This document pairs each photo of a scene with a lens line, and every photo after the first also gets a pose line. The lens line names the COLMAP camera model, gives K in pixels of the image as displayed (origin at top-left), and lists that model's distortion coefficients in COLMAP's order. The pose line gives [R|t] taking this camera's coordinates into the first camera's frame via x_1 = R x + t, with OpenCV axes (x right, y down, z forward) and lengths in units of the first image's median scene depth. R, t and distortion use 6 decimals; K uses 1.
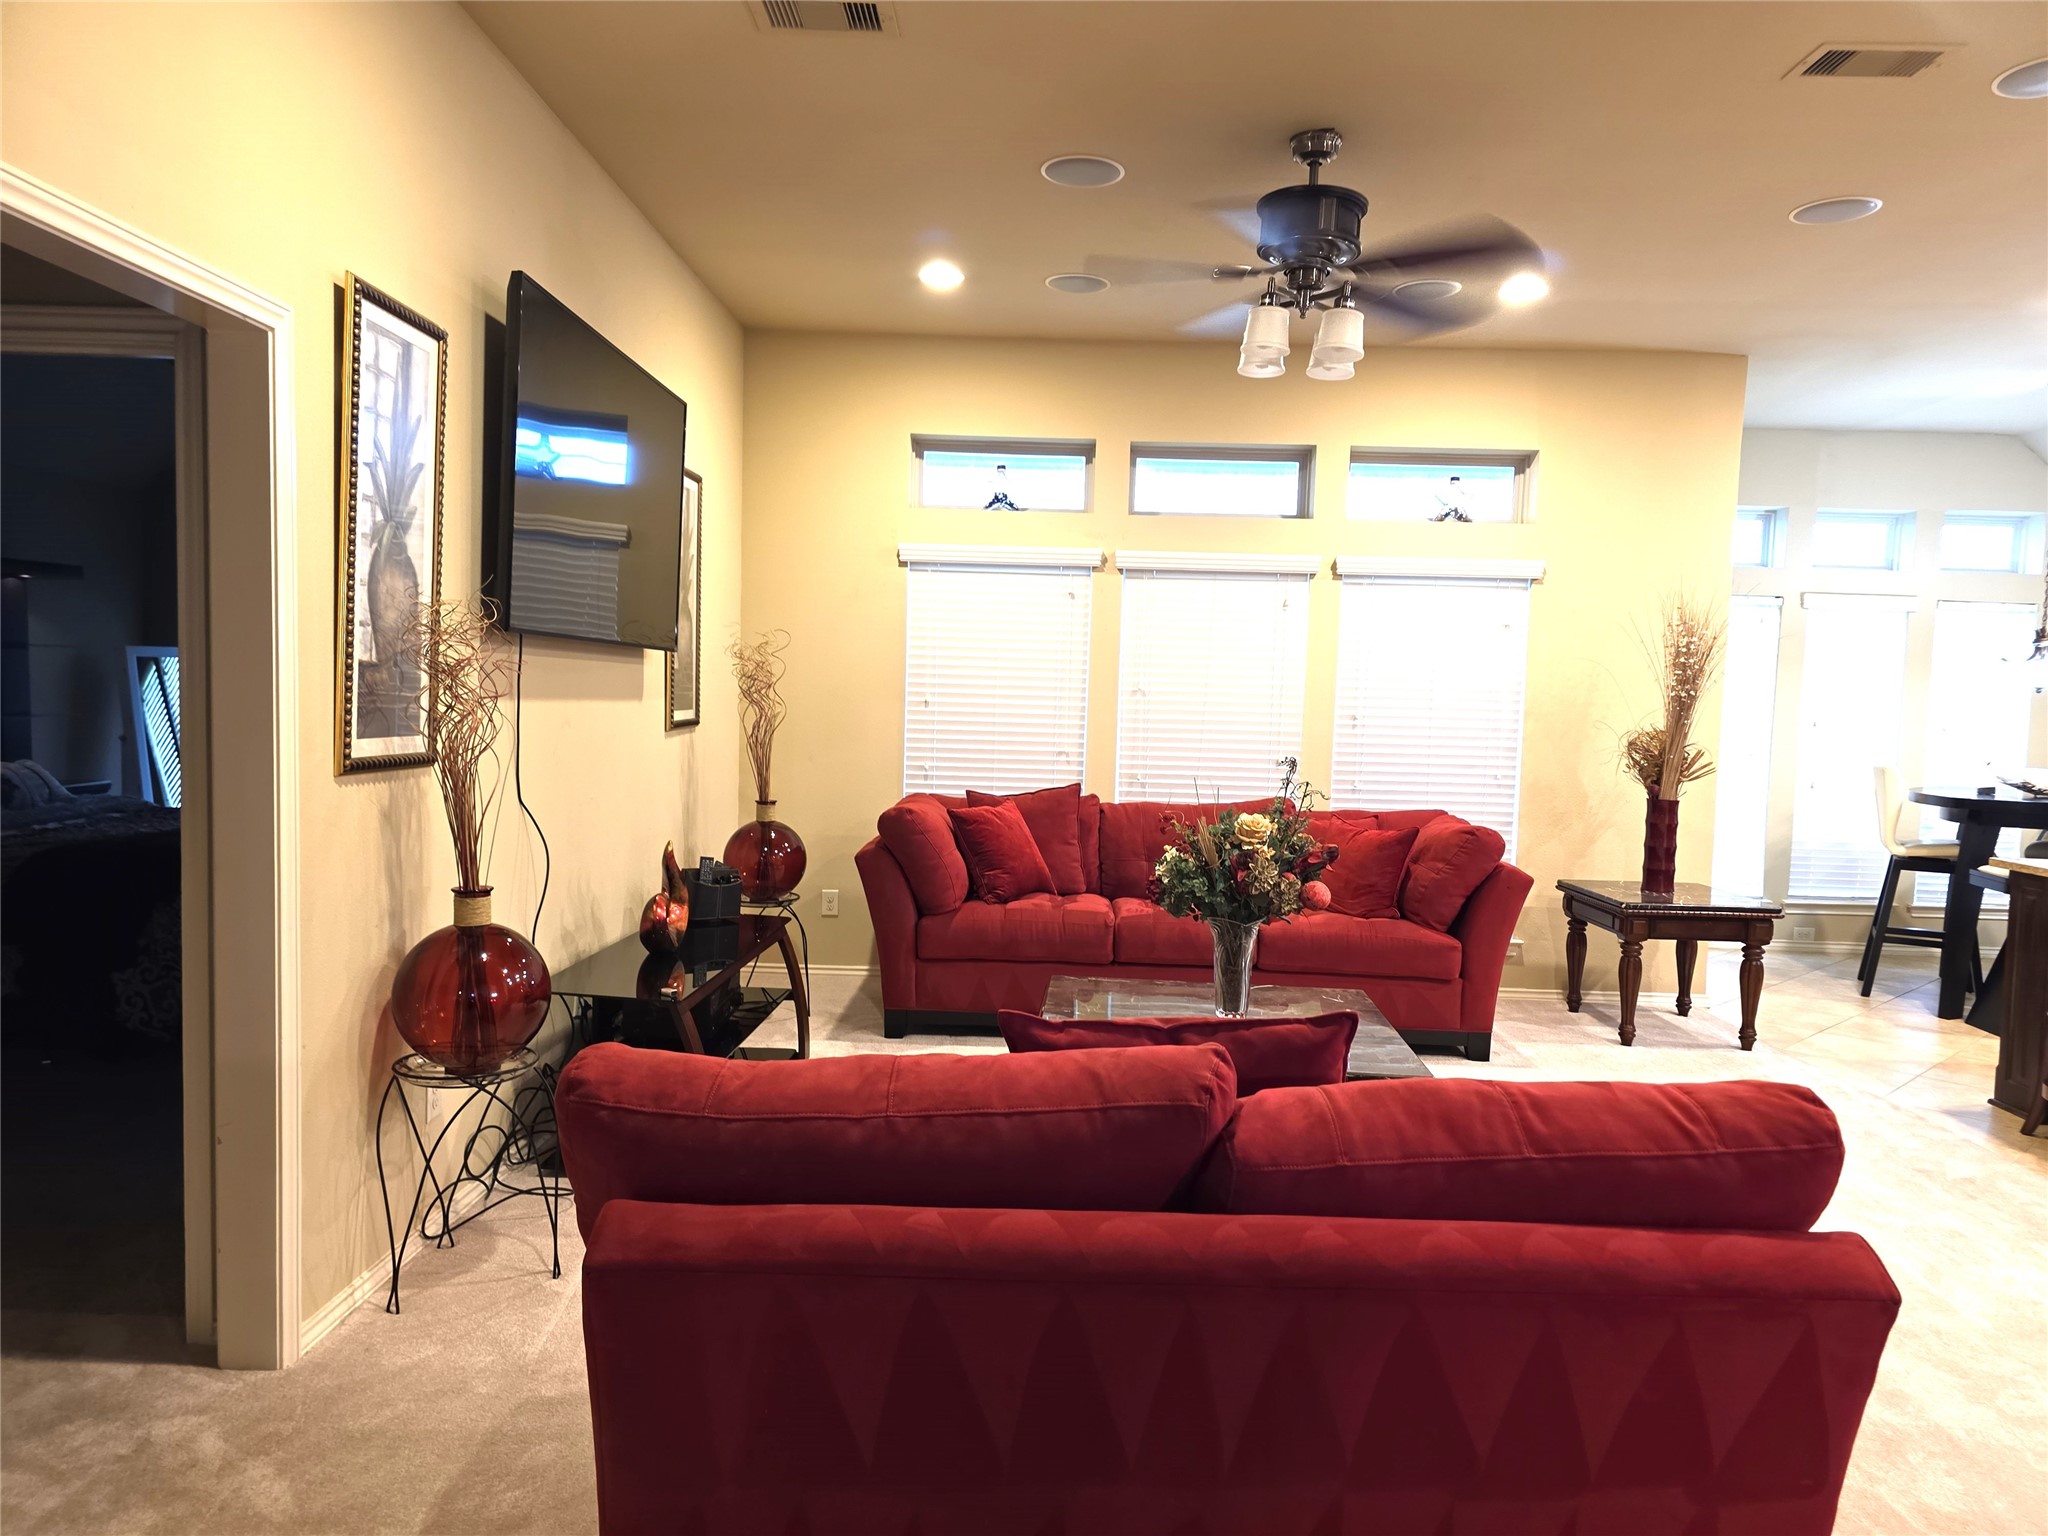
lens RADIAL K [[1366.0, 0, 1017.5], [0, 1366.0, 783.9], [0, 0, 1]] dist [0.057217, -0.051593]
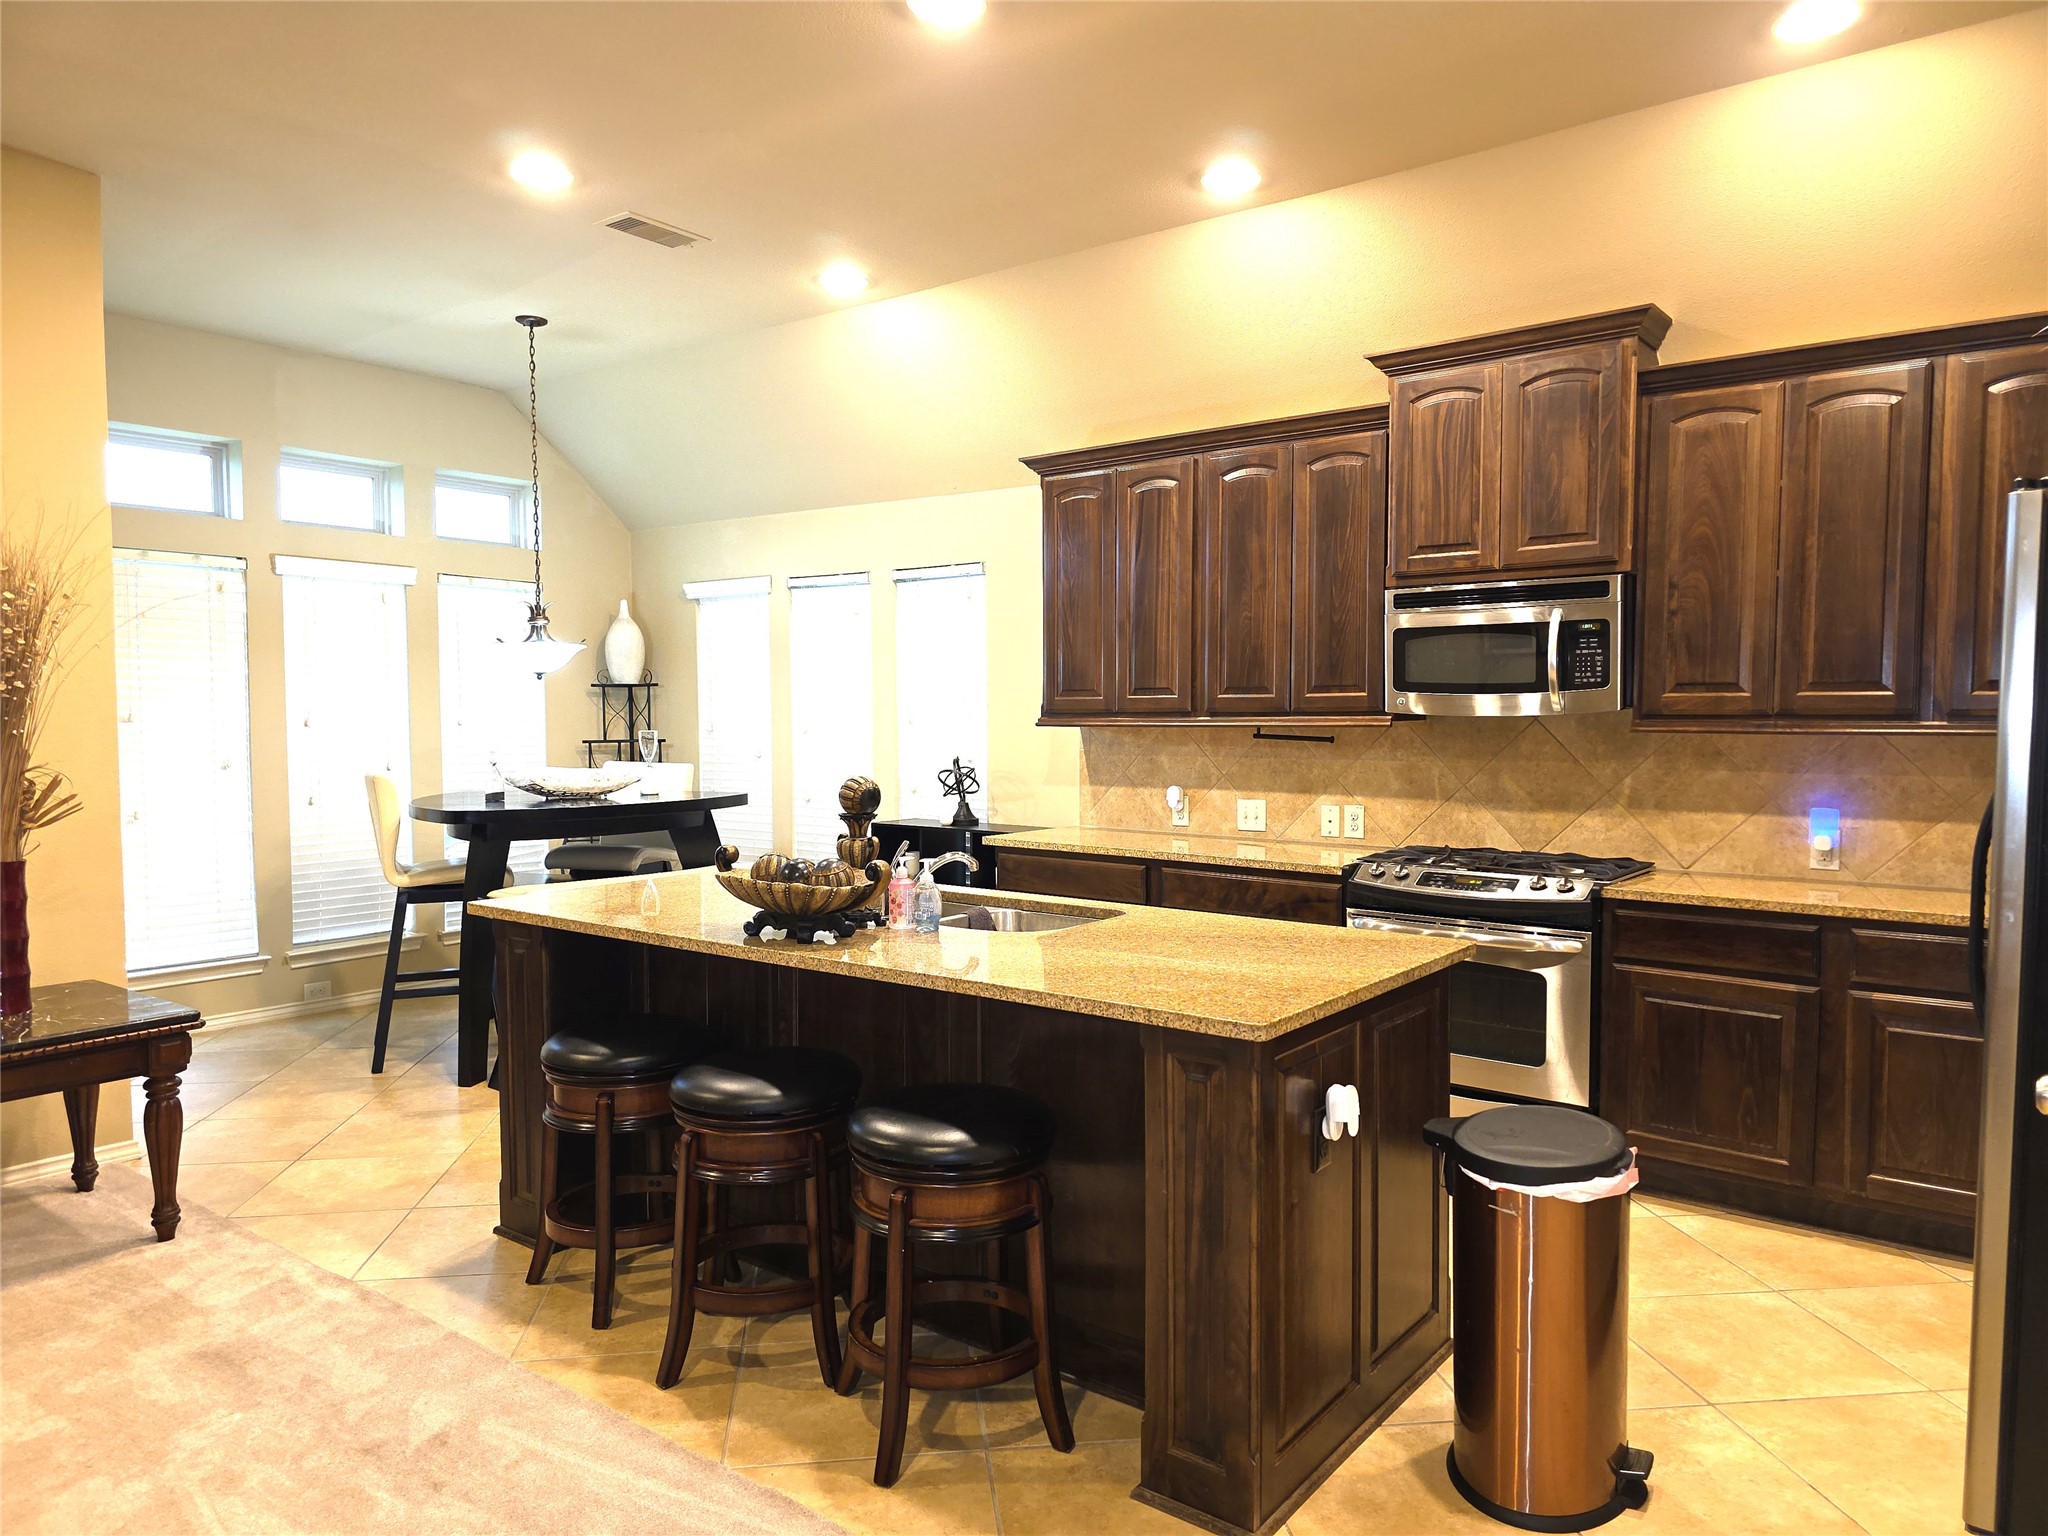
lens RADIAL K [[1366.0, 0, 1036.3], [0, 1366.0, 773.5], [0, 0, 1]] dist [0.057217, -0.051593]
pose [[0.587765, -0.070530, 0.805952, 0.259820], [0.074809, 0.996663, 0.032662, -0.013618], [-0.805566, 0.041095, 0.591080, 0.285923]]
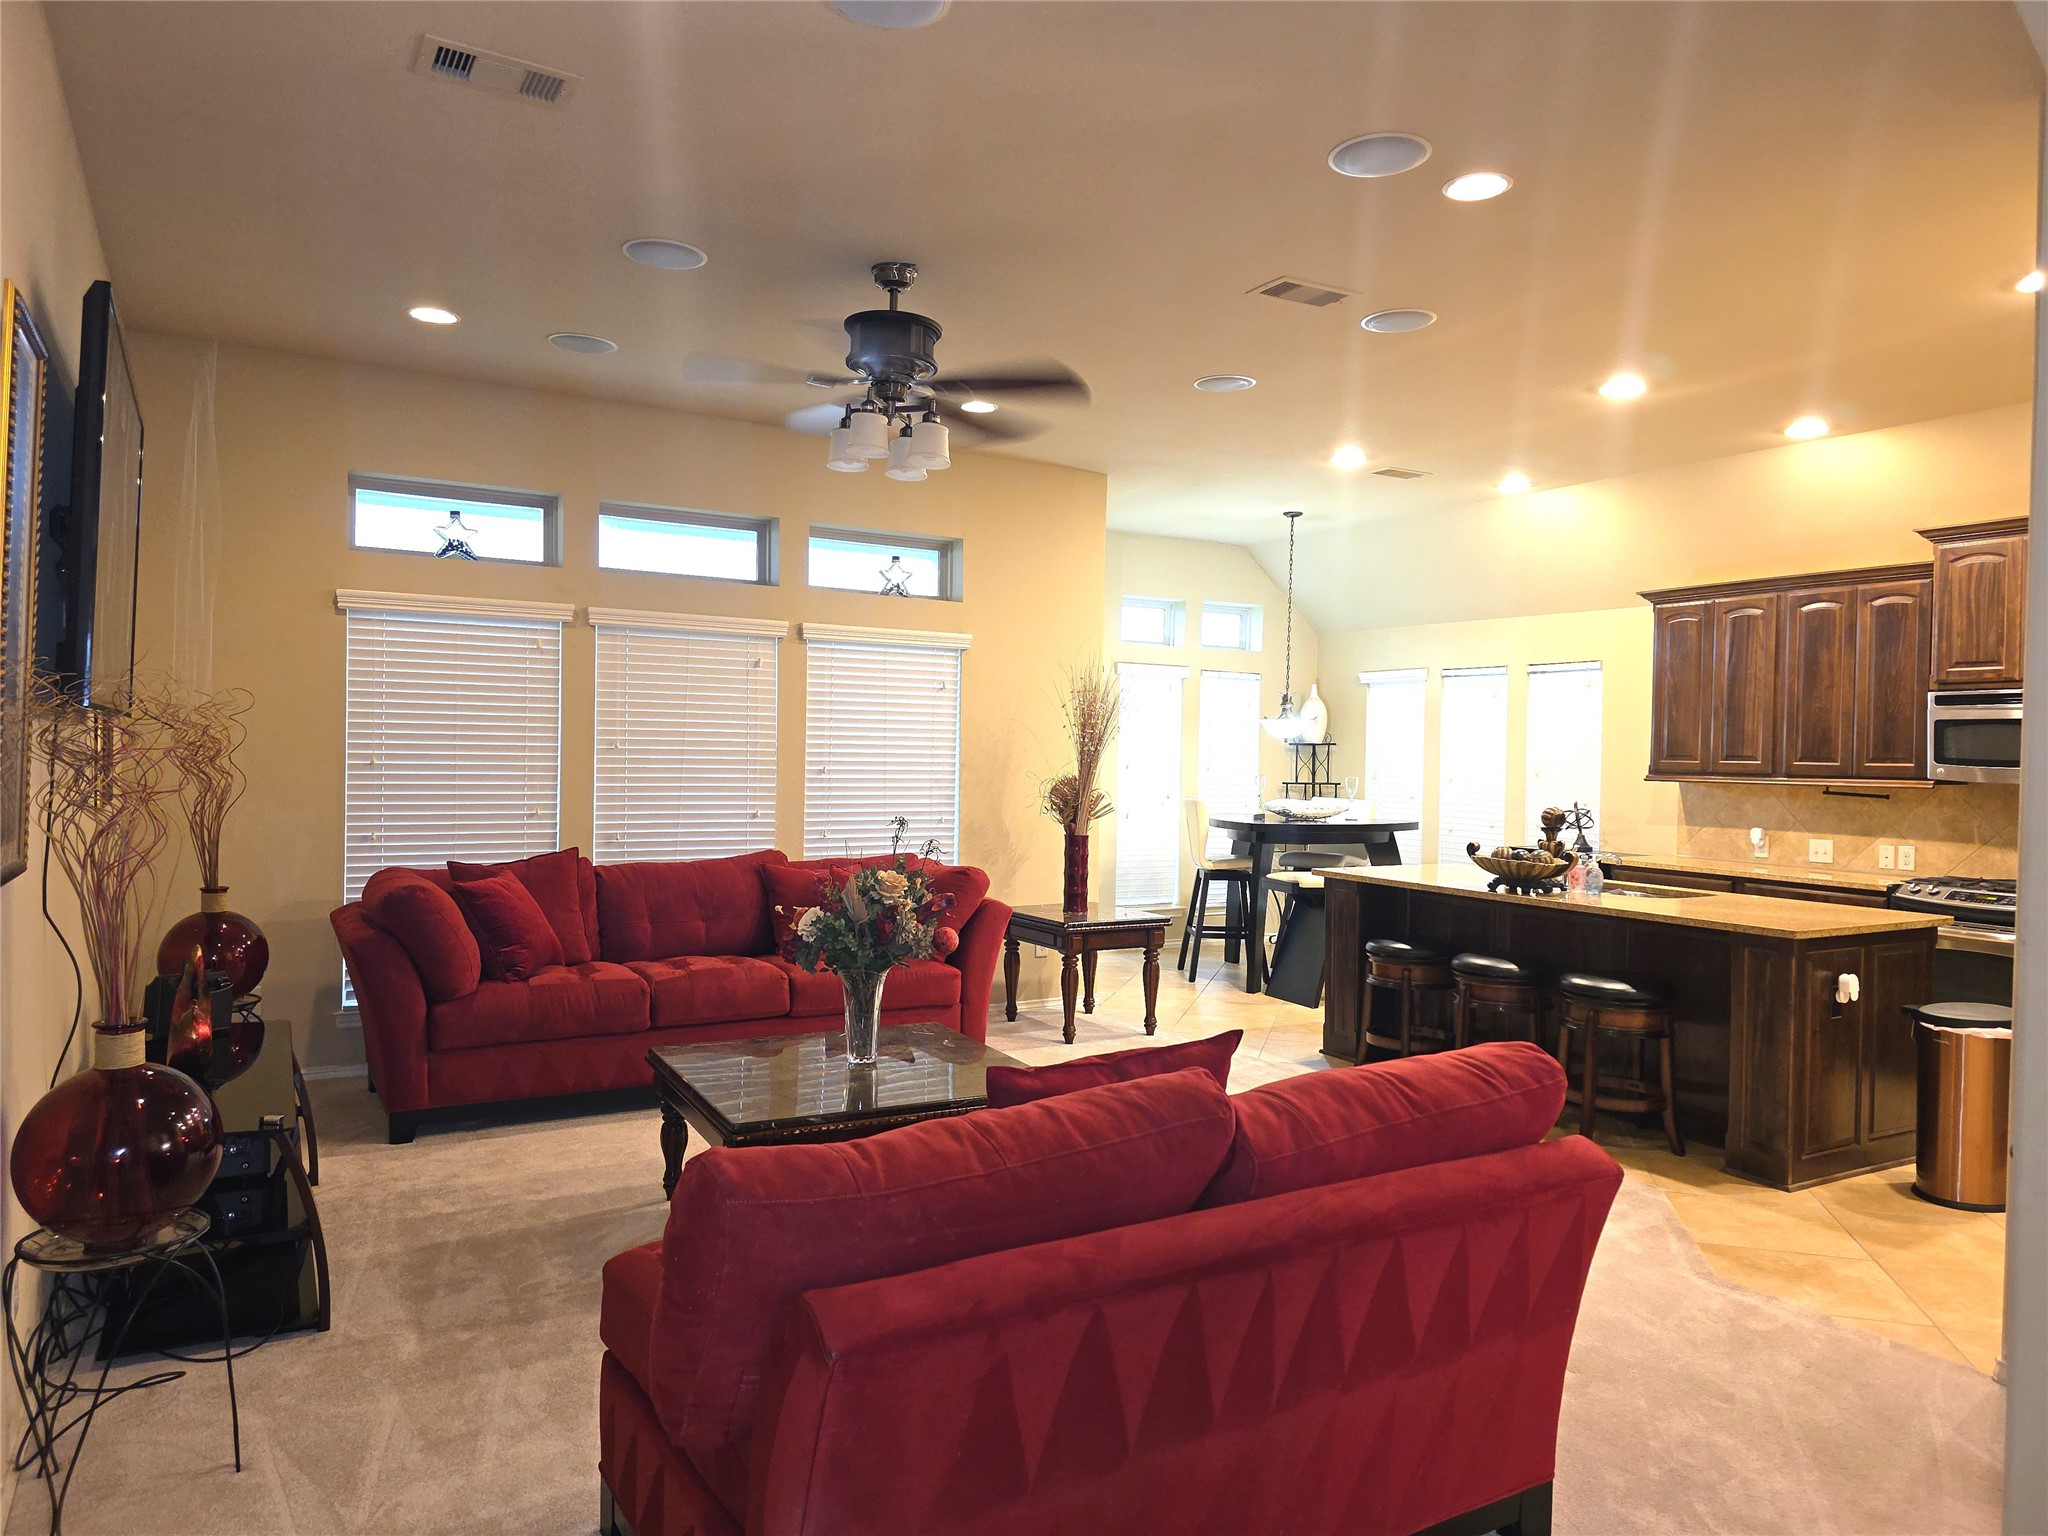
lens RADIAL K [[1366.0, 0, 1012.4], [0, 1366.0, 767.5], [0, 0, 1]] dist [0.057217, -0.051593]
pose [[0.856401, -0.022060, 0.515840, -0.202945], [0.043337, 0.998632, -0.029243, -0.016026], [-0.514490, 0.047398, 0.856186, 0.005352]]
